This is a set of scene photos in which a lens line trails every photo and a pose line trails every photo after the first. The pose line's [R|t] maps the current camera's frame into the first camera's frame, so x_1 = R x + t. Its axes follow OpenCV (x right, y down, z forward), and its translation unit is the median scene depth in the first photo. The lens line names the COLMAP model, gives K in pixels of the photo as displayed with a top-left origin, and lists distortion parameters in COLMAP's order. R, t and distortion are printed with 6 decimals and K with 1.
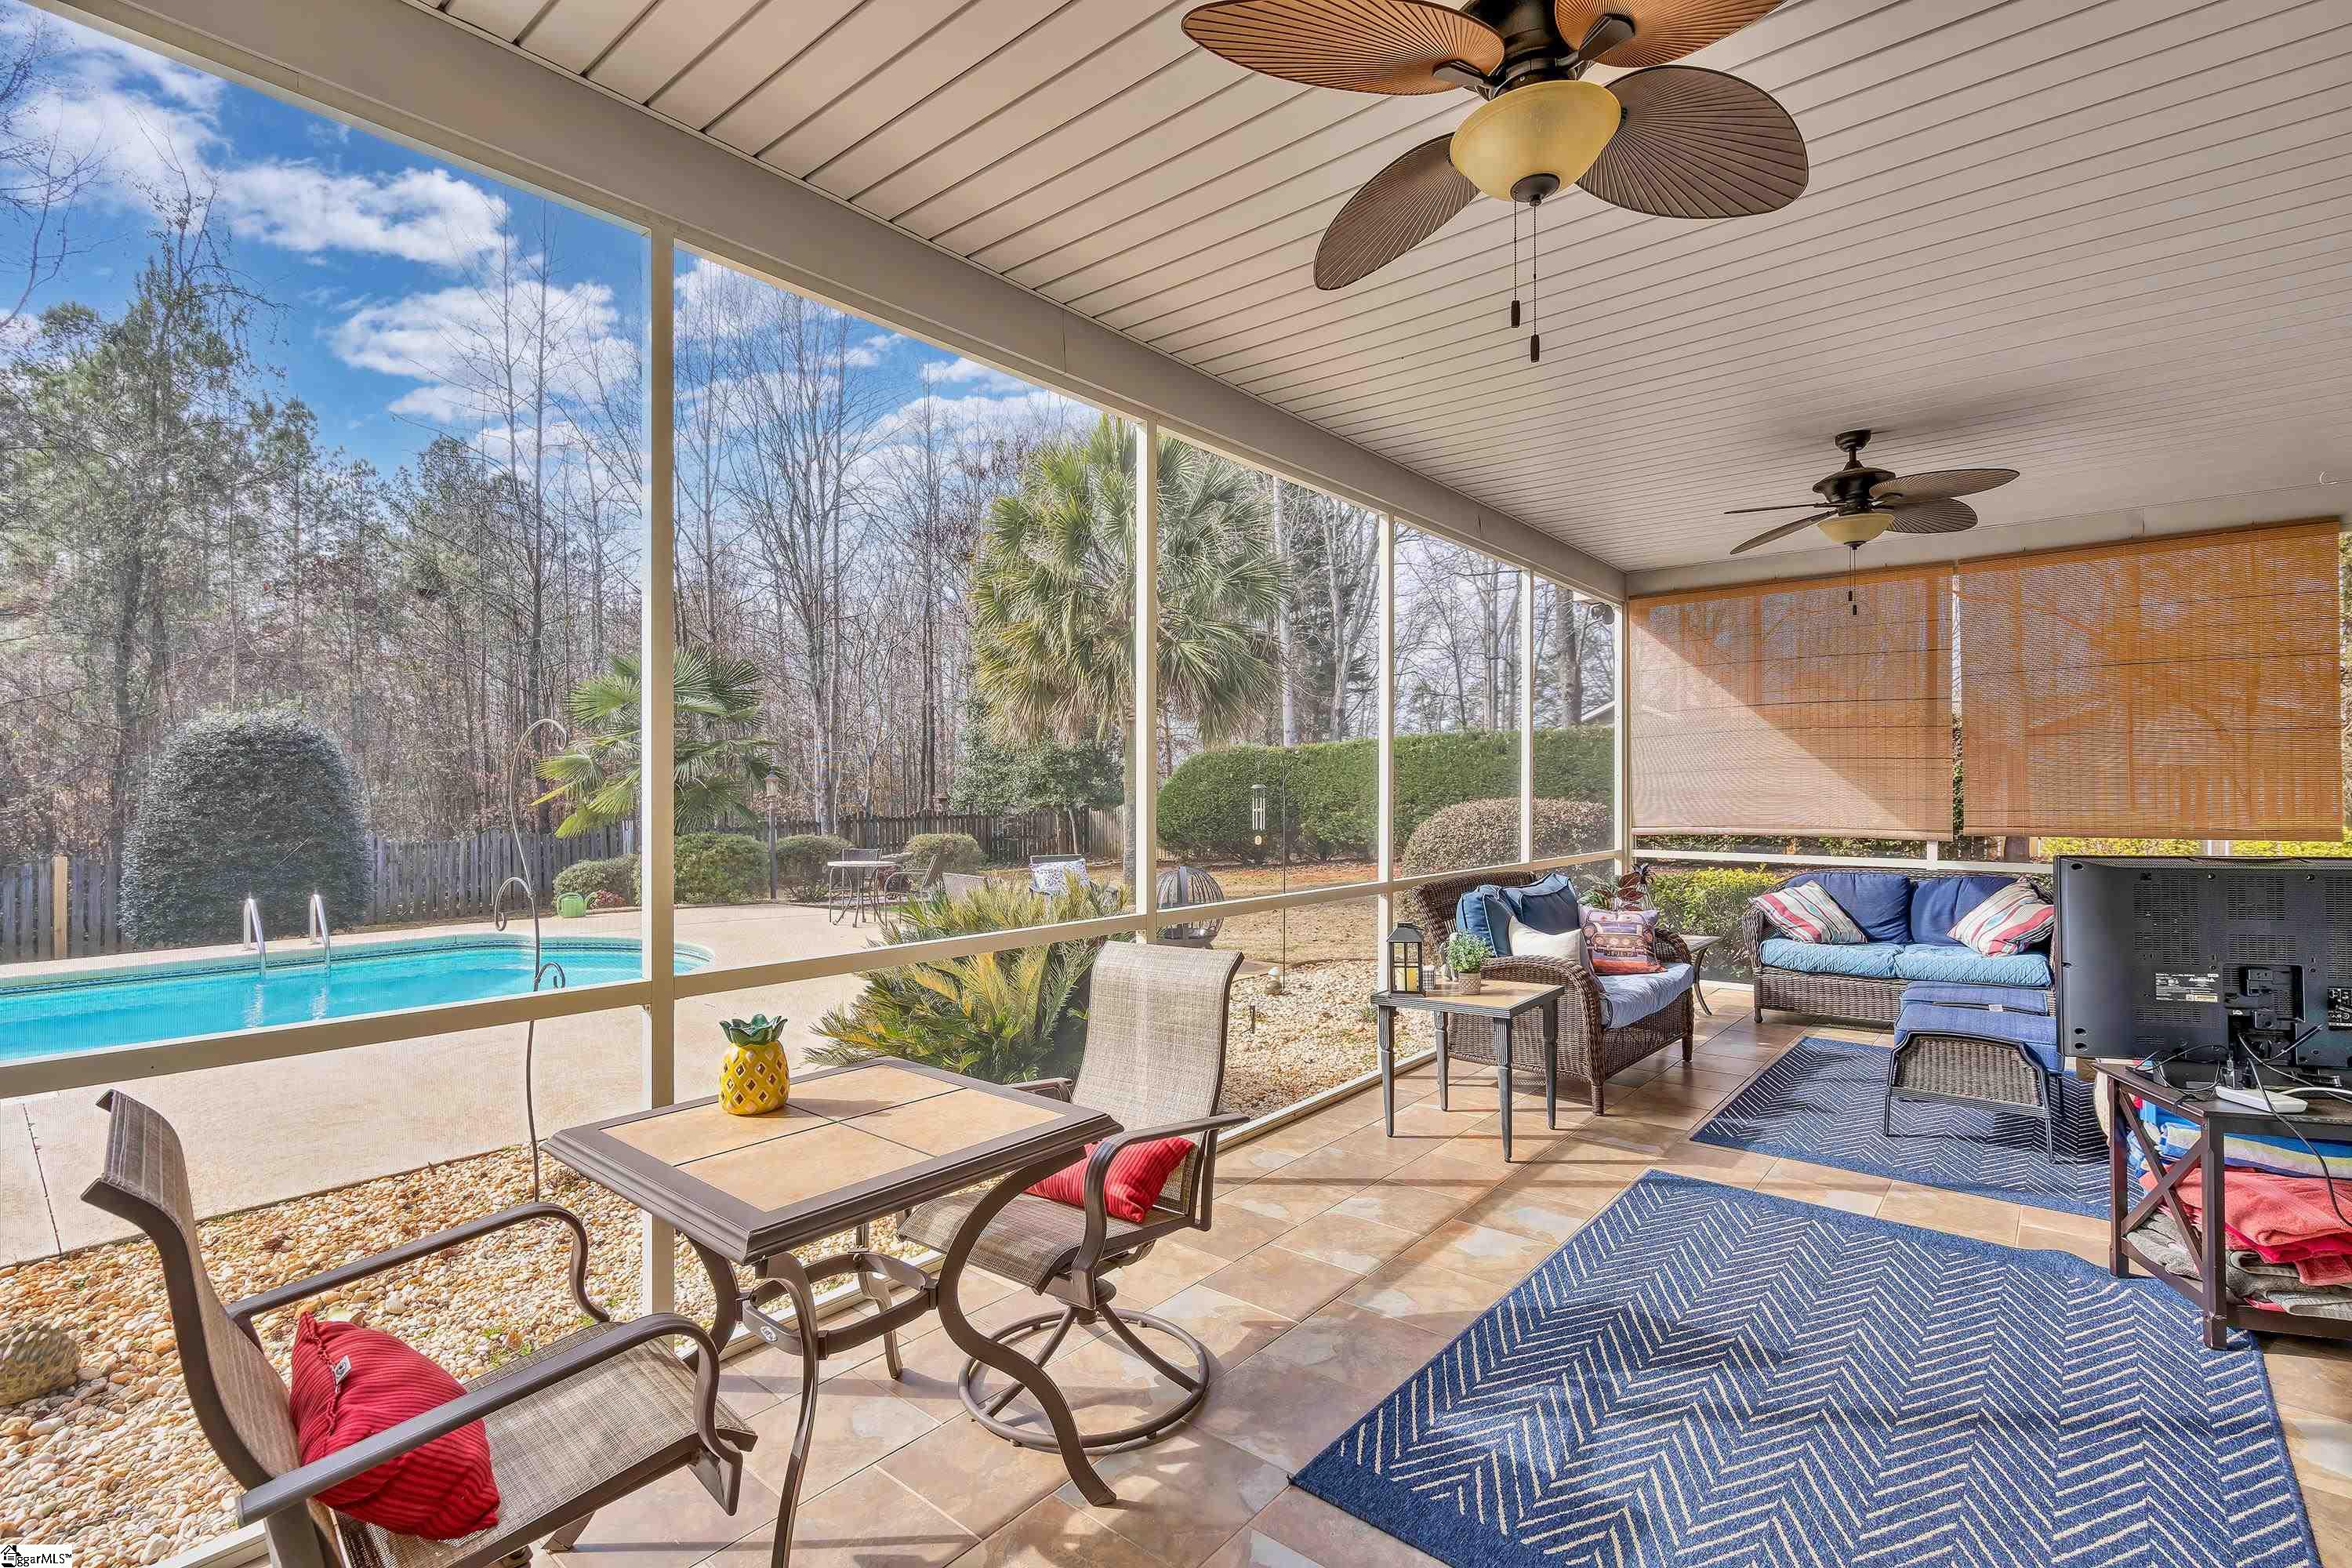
lens RADIAL K [[1058.1, 0, 1176.0], [0, 1058.1, 784.0], [0, 0, 1]] dist [-0.007598, 0.000347]
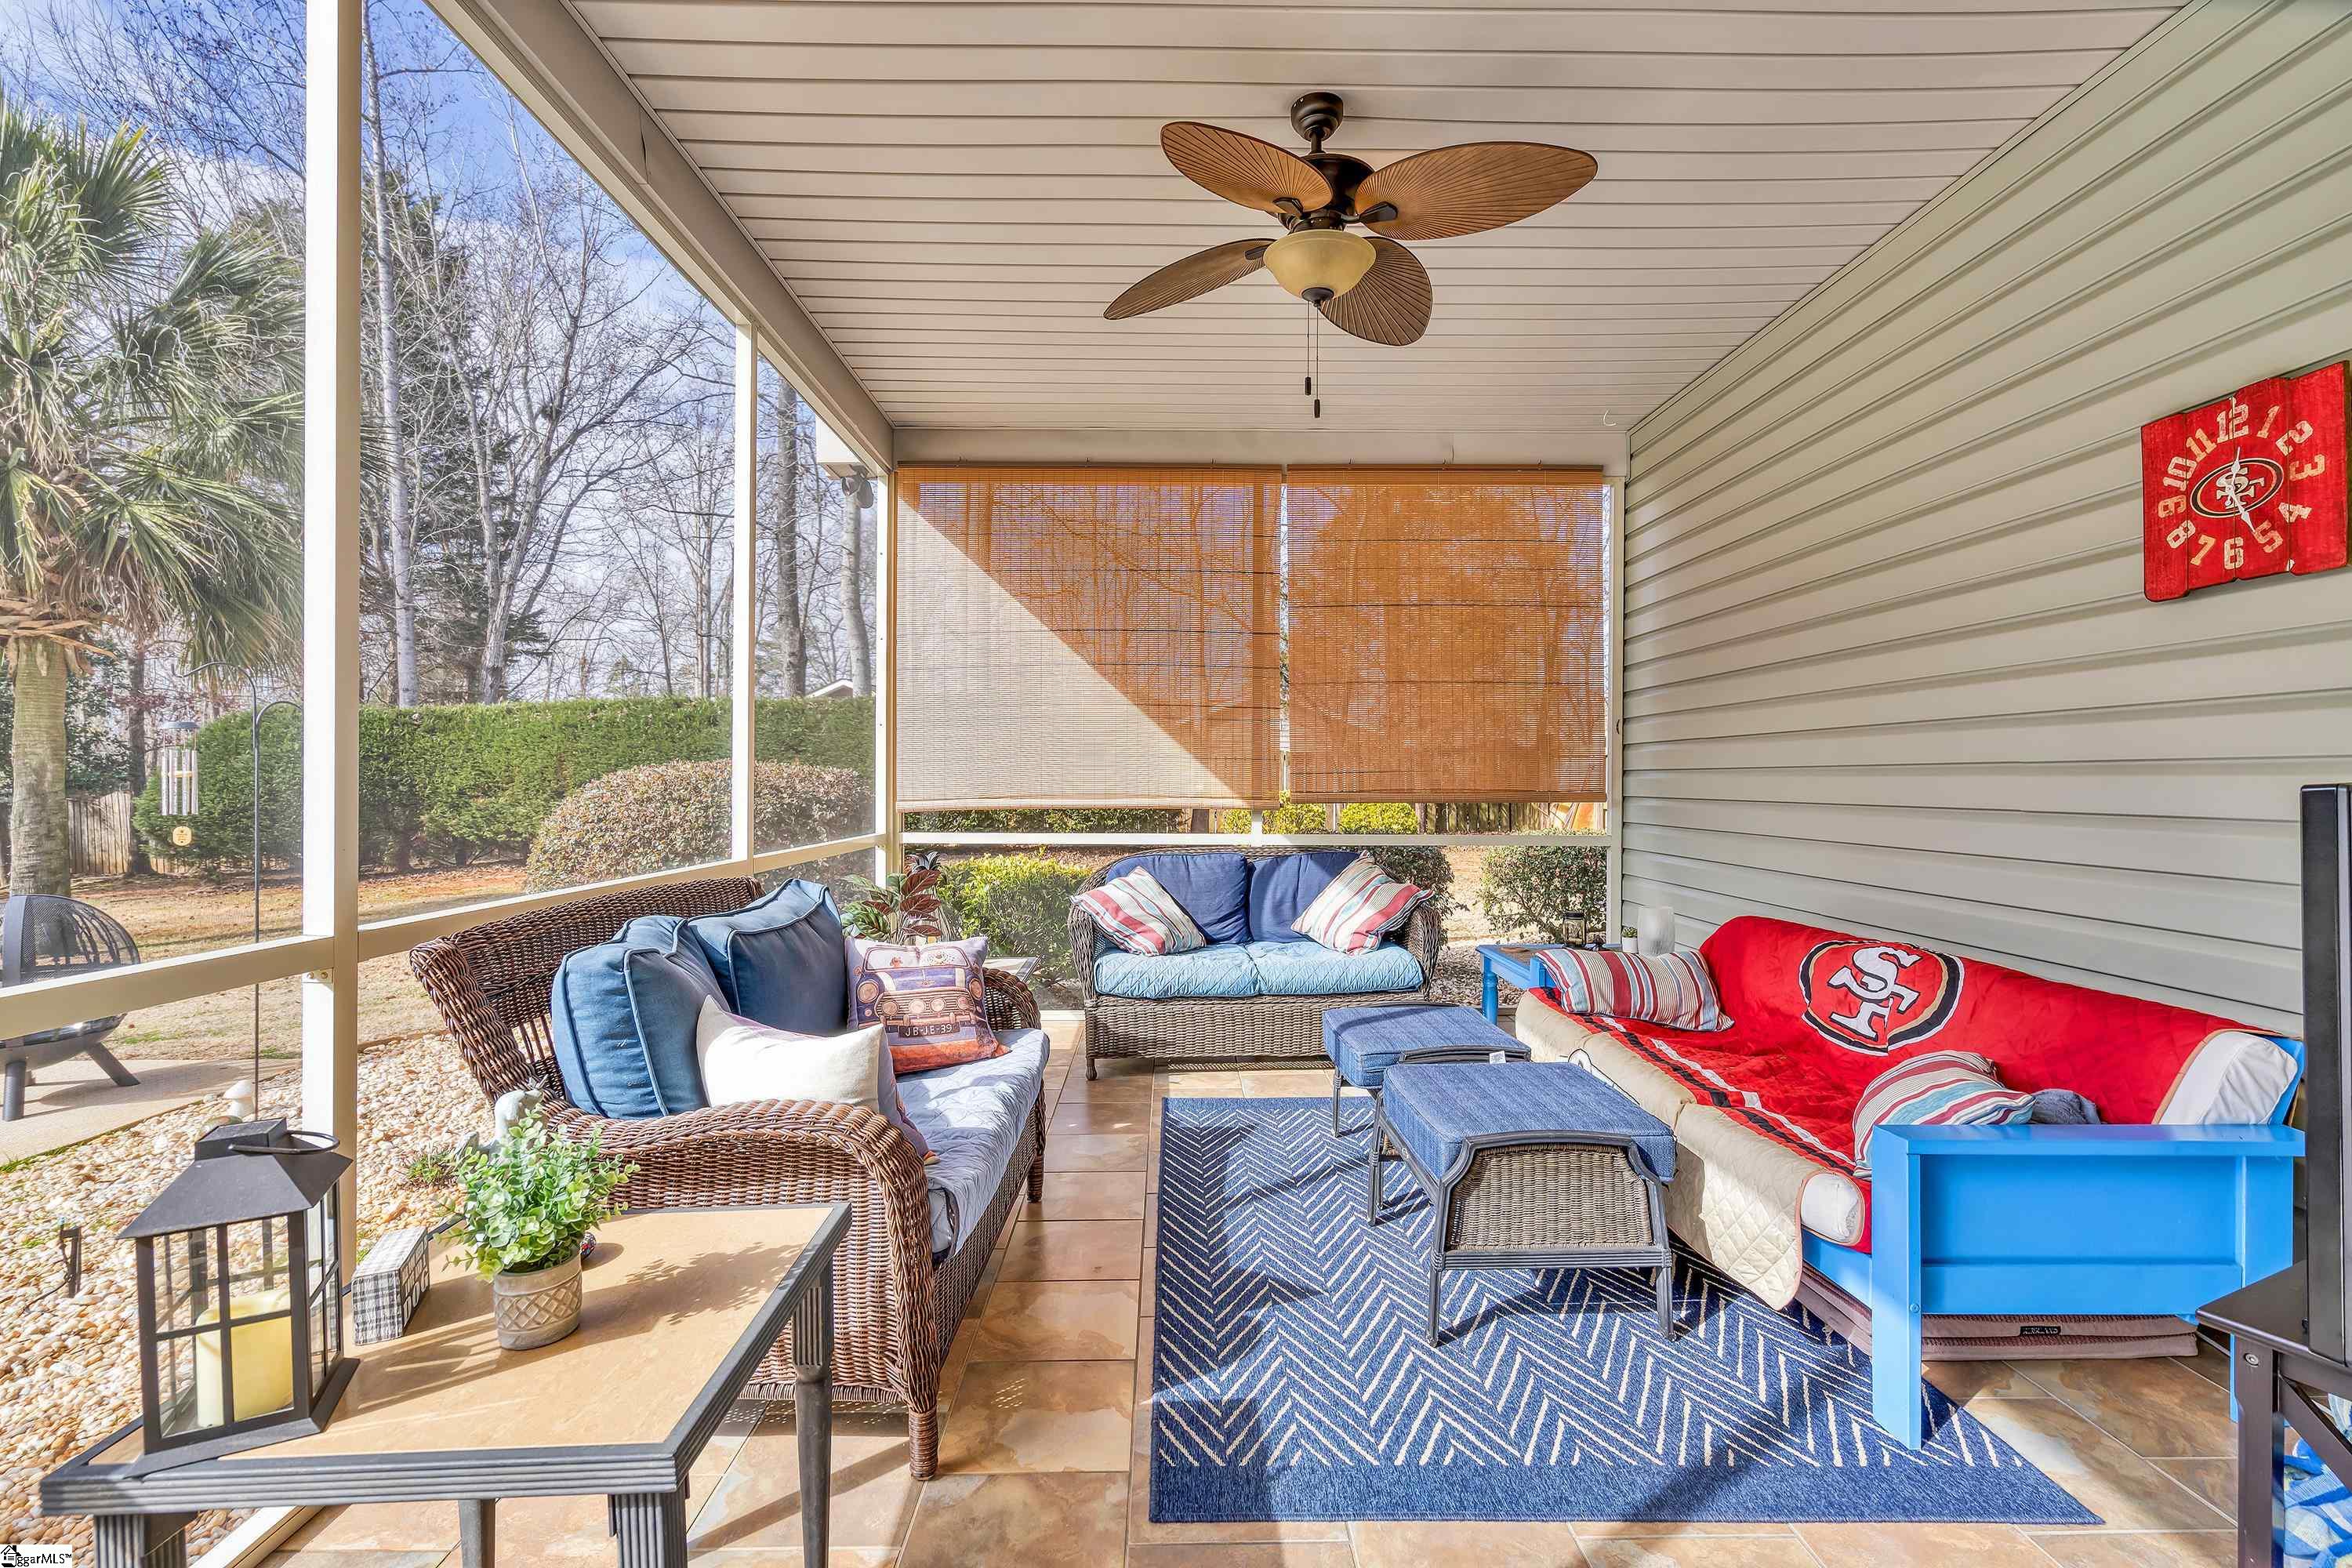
lens RADIAL K [[1058.1, 0, 1176.0], [0, 1058.1, 784.0], [0, 0, 1]] dist [-0.007598, 0.000347]
pose [[0.758362, 0.001331, 0.651832, 0.145779], [-0.006765, 0.999960, 0.005829, 0.030537], [-0.651798, -0.008830, 0.758341, 0.440909]]
